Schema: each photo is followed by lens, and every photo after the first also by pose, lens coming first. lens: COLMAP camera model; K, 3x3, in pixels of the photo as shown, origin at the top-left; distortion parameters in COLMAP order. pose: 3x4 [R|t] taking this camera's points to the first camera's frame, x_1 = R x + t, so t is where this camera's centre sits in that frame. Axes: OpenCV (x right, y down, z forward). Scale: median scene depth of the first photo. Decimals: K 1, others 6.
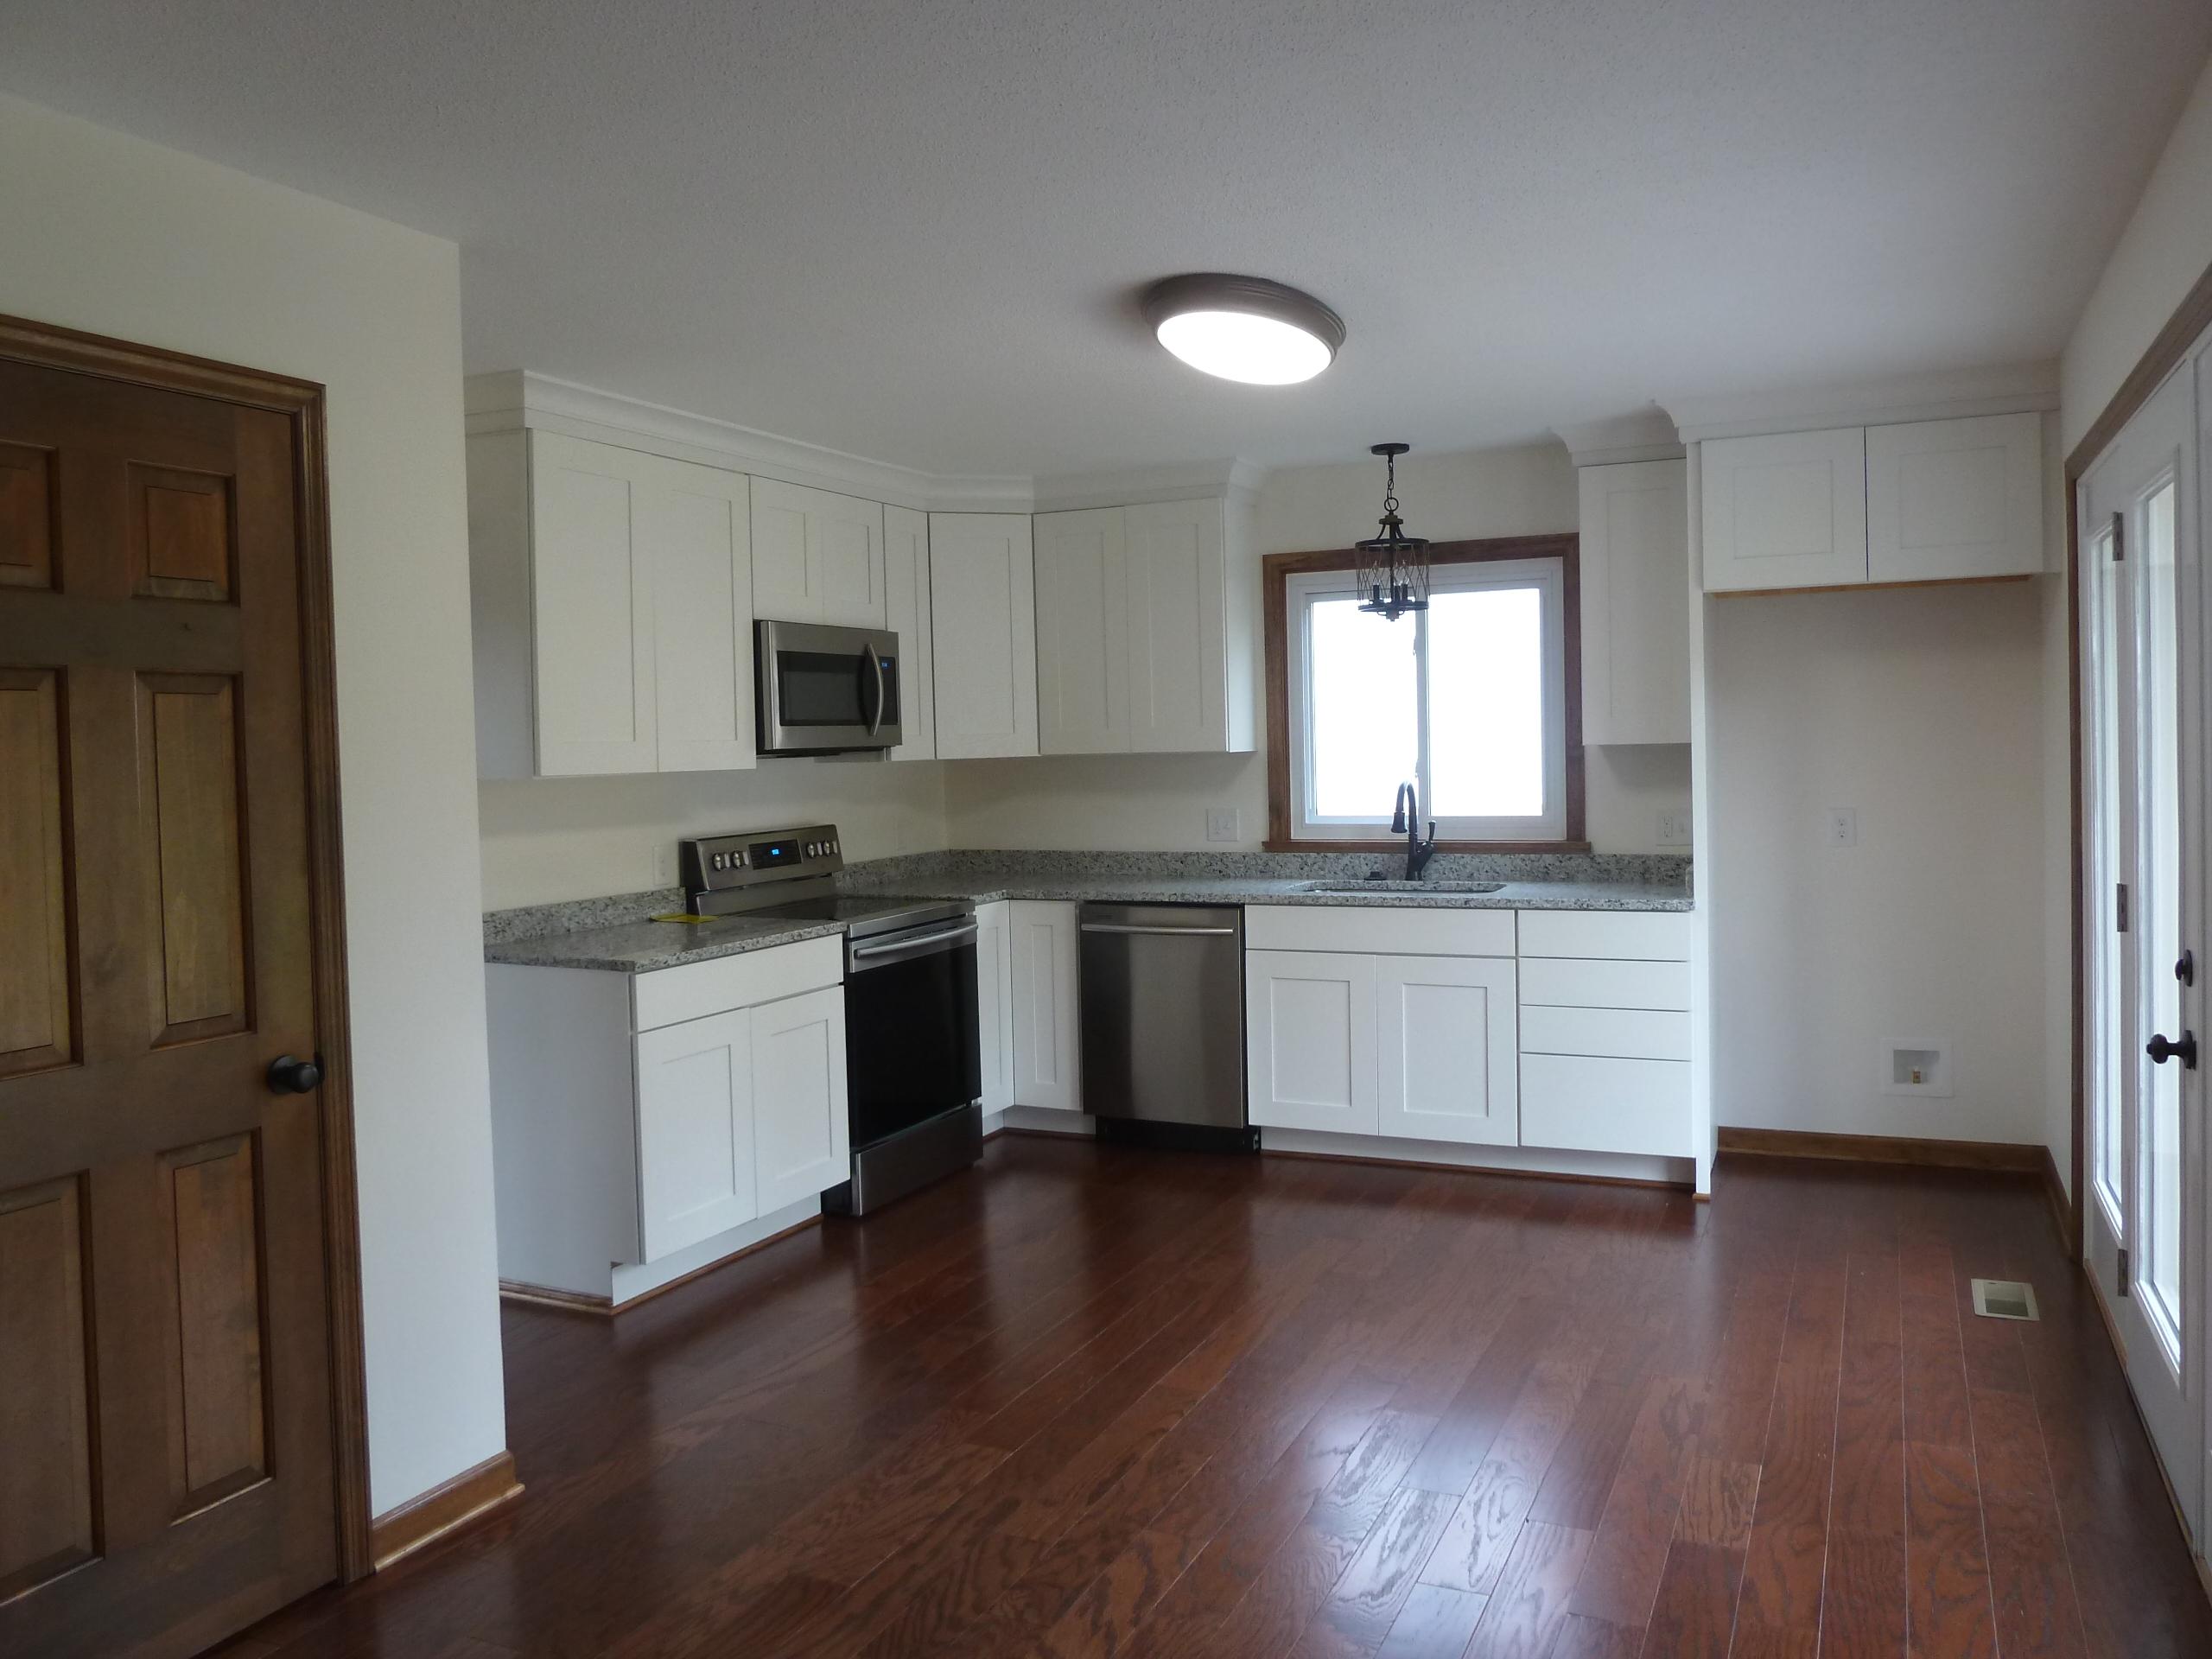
lens RADIAL K [[1660.2, 0, 1125.1], [0, 1660.2, 811.5], [0, 0, 1]] dist [-0.020951, -0.009534]
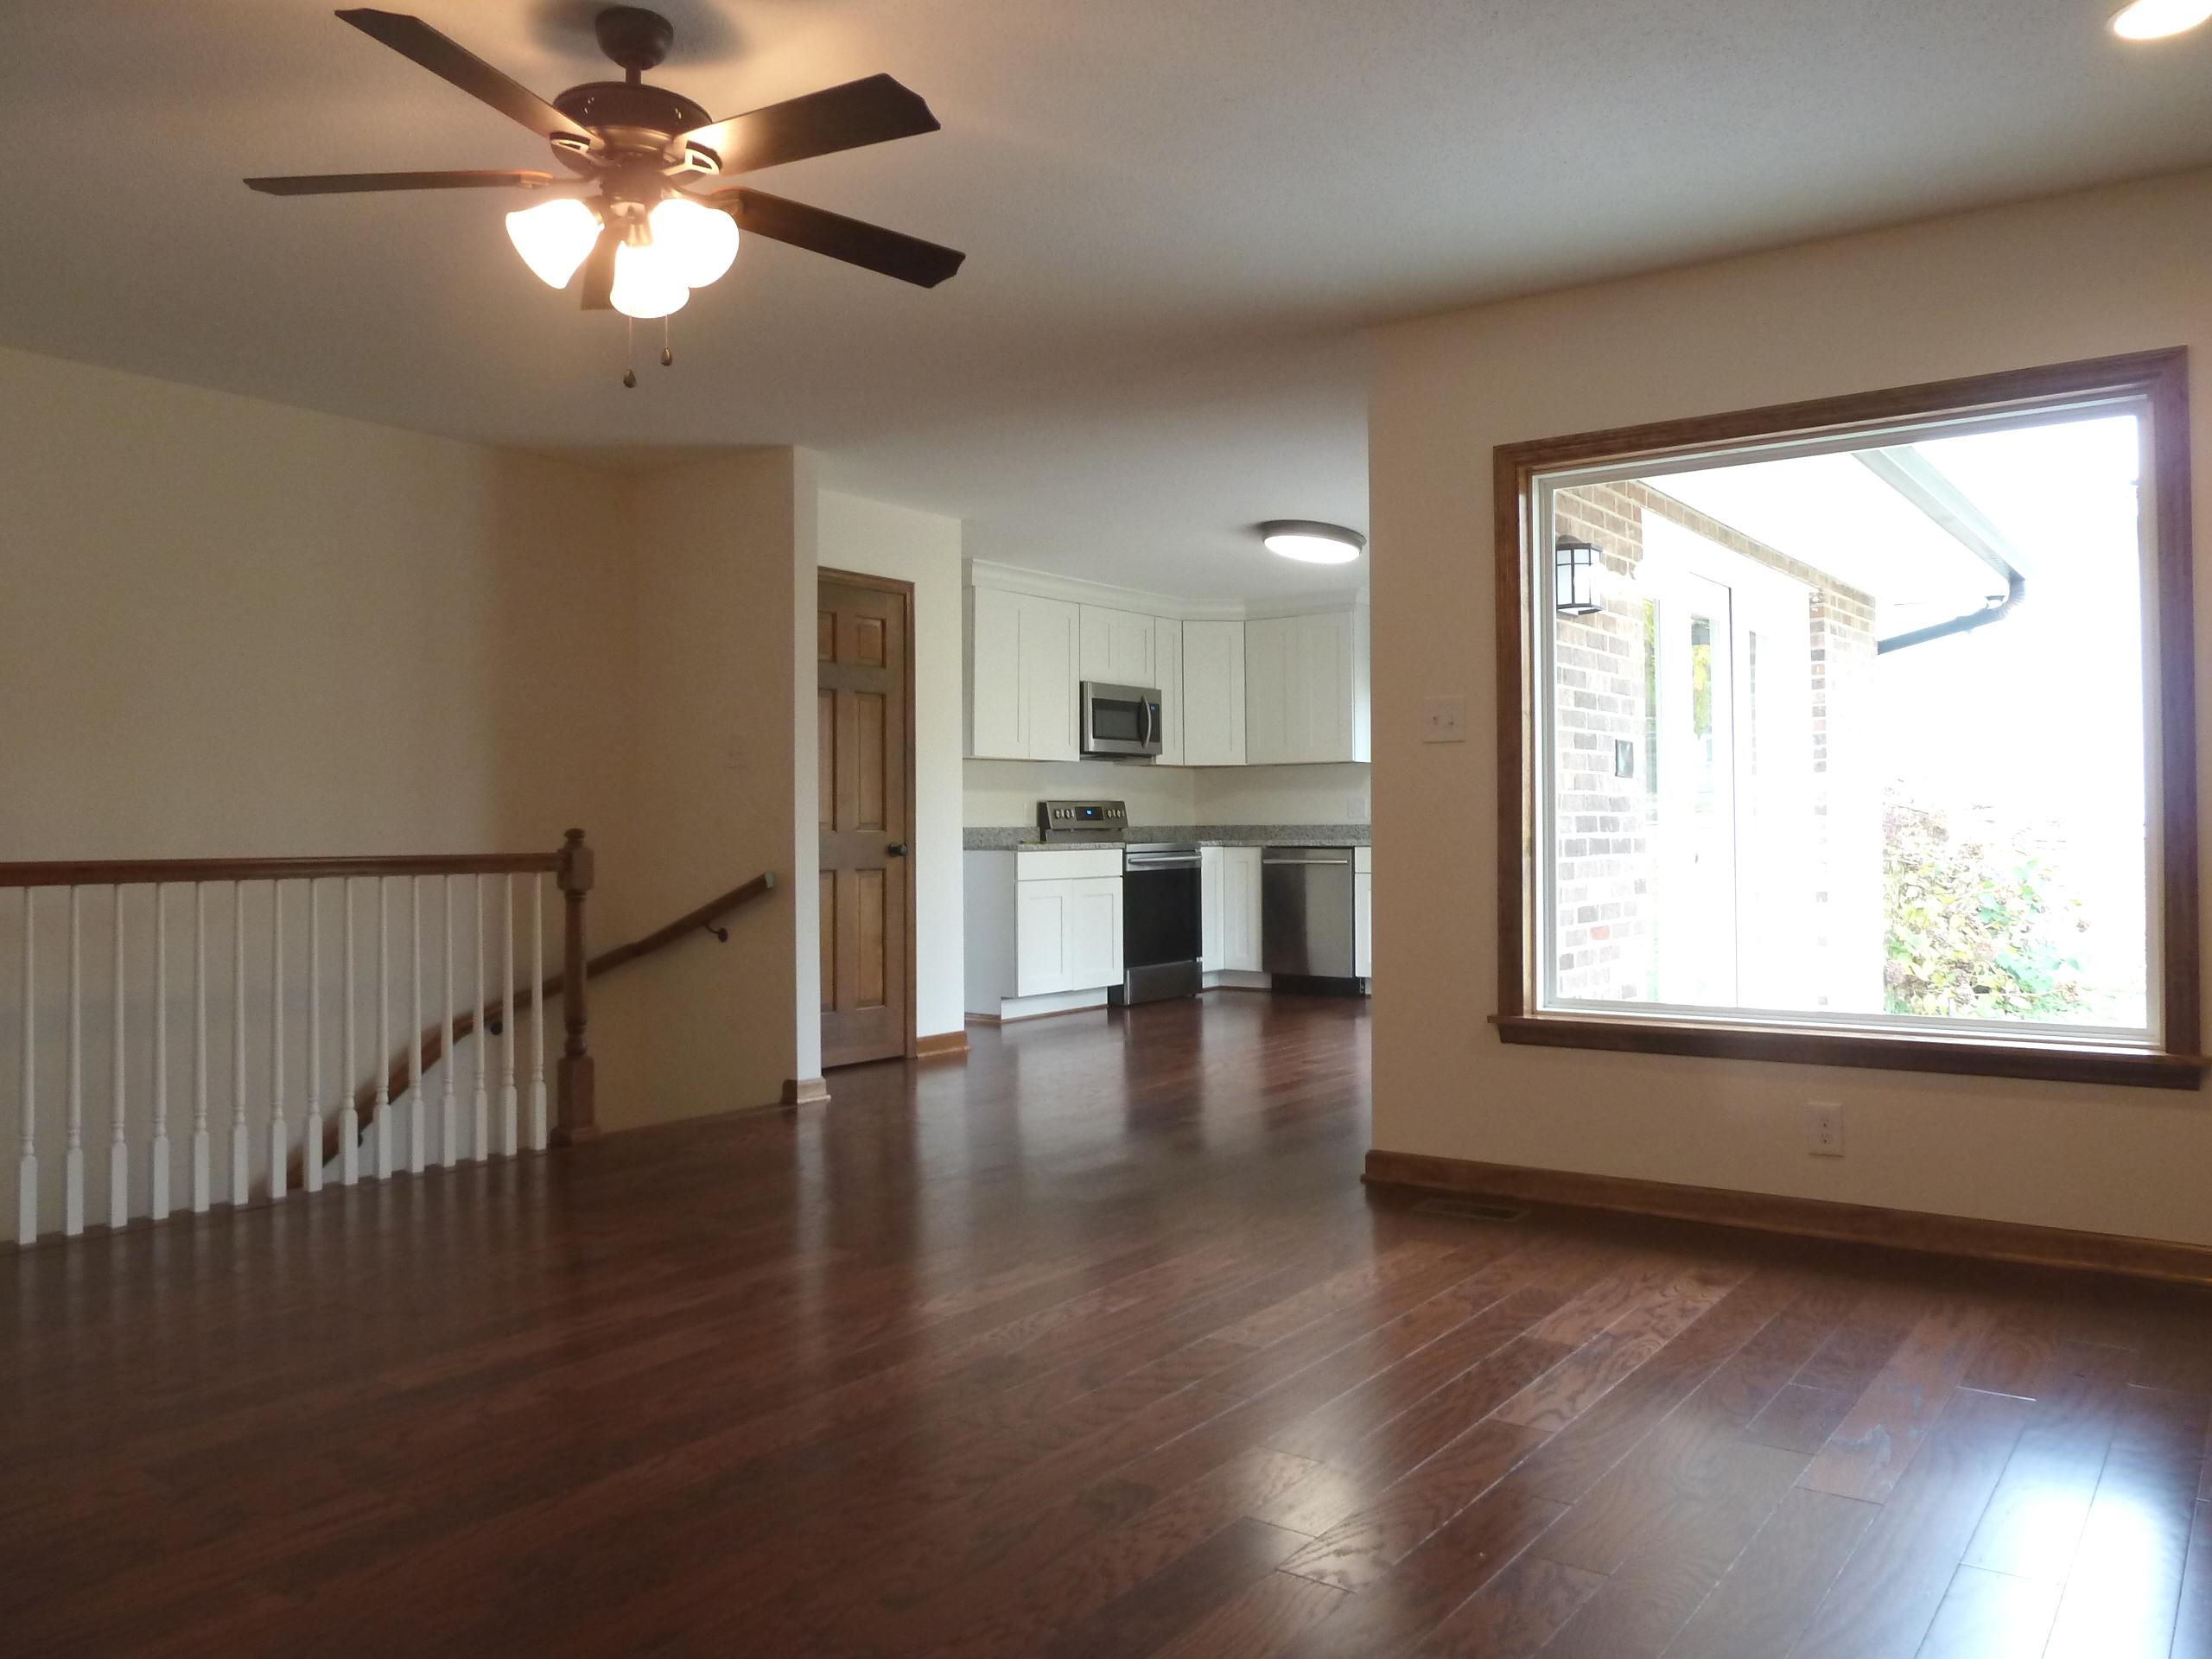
lens RADIAL K [[1660.2, 0, 1125.1], [0, 1660.2, 811.5], [0, 0, 1]] dist [-0.020951, -0.009534]
pose [[0.980560, 0.015006, -0.195646, 0.185953], [-0.024719, 0.998575, -0.047302, 0.113605], [0.194658, 0.051219, 0.979533, -0.781741]]
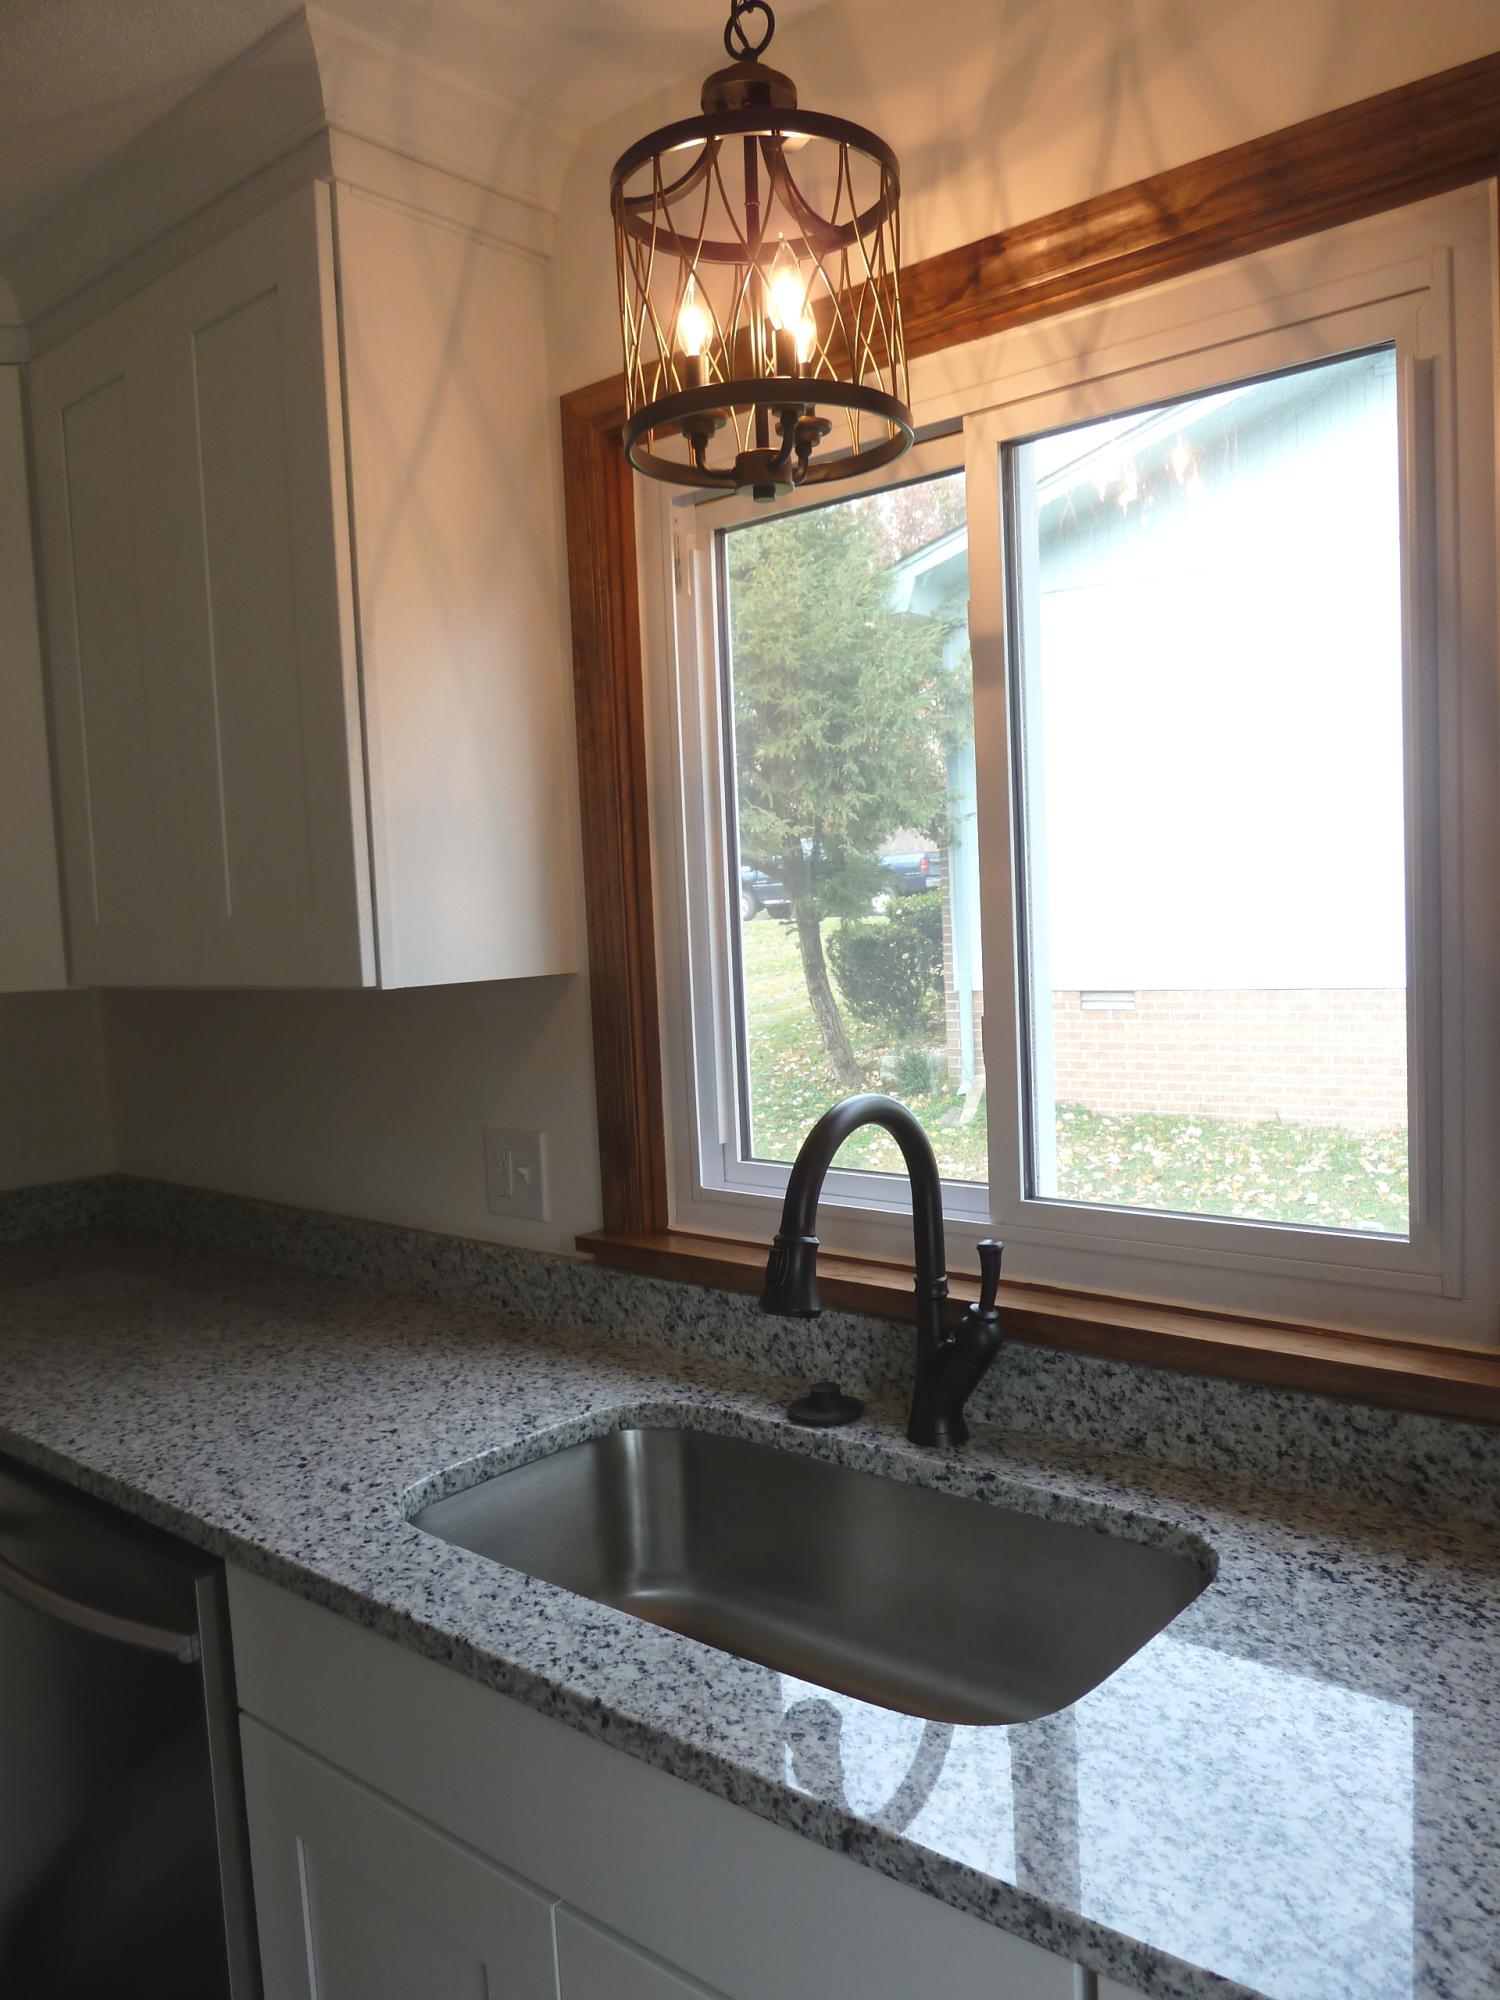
lens RADIAL K [[1501.1, 0, 750.0], [0, 1501.1, 1000.0], [0, 0, 1]] dist [-0.020951, -0.009534]
pose [[0.959582, -0.003274, -0.281409, 0.242310], [0.012198, 0.999476, 0.029968, -0.047832], [0.281164, -0.032190, 0.959120, 0.833503]]
